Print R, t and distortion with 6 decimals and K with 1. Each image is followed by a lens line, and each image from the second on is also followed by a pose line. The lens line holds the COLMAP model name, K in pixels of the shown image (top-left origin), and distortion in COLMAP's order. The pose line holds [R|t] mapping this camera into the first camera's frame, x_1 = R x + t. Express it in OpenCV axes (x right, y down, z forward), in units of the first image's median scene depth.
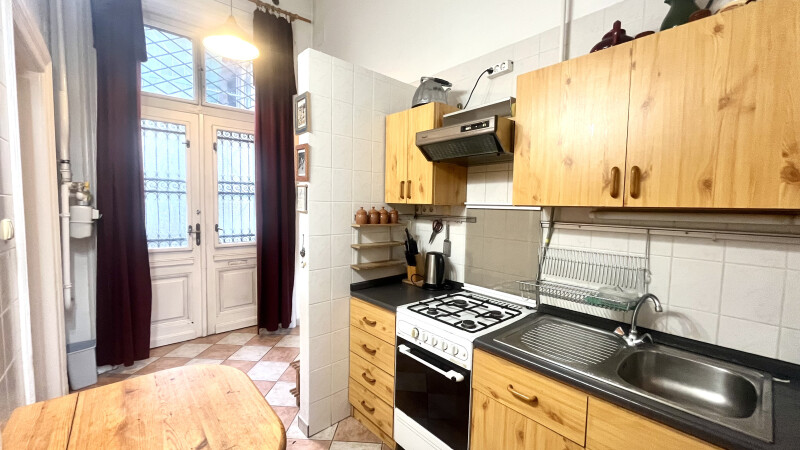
lens RADIAL K [[324.4, 0, 394.7], [0, 324.4, 223.0], [0, 0, 1]] dist [0.003112, -0.000258]
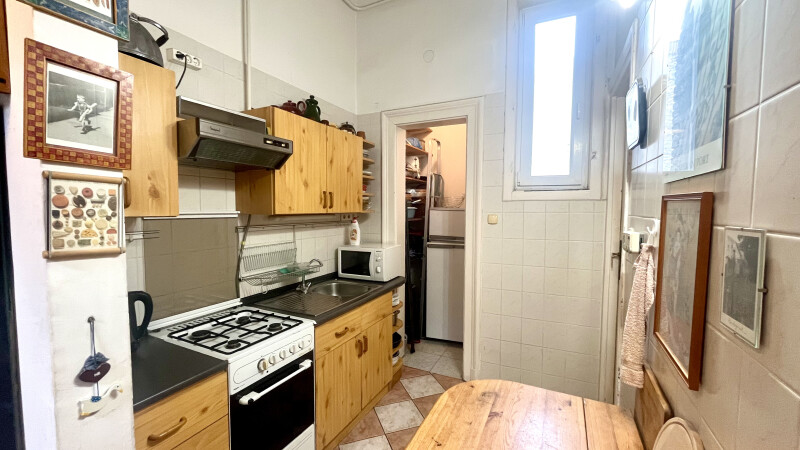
lens RADIAL K [[324.4, 0, 397.3], [0, 324.4, 228.5], [0, 0, 1]] dist [0.003112, -0.000258]
pose [[-0.400461, -0.061801, 0.914227, -0.949366], [0.047492, 0.994982, 0.088063, -0.085637], [-0.915082, 0.078684, -0.395517, 1.119852]]
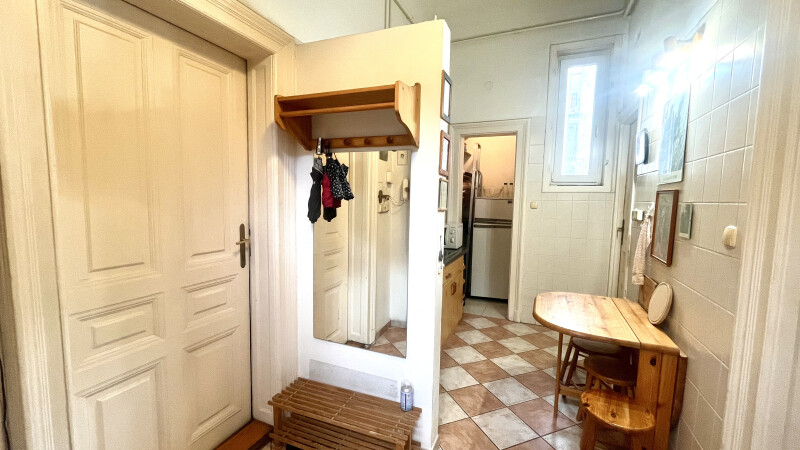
lens RADIAL K [[324.4, 0, 400.3], [0, 324.4, 227.6], [0, 0, 1]] dist [0.003112, -0.000258]
pose [[-0.444403, -0.091511, 0.891141, -1.321172], [0.028850, 0.992791, 0.116336, -0.104544], [-0.895362, 0.077410, -0.438559, 1.959824]]
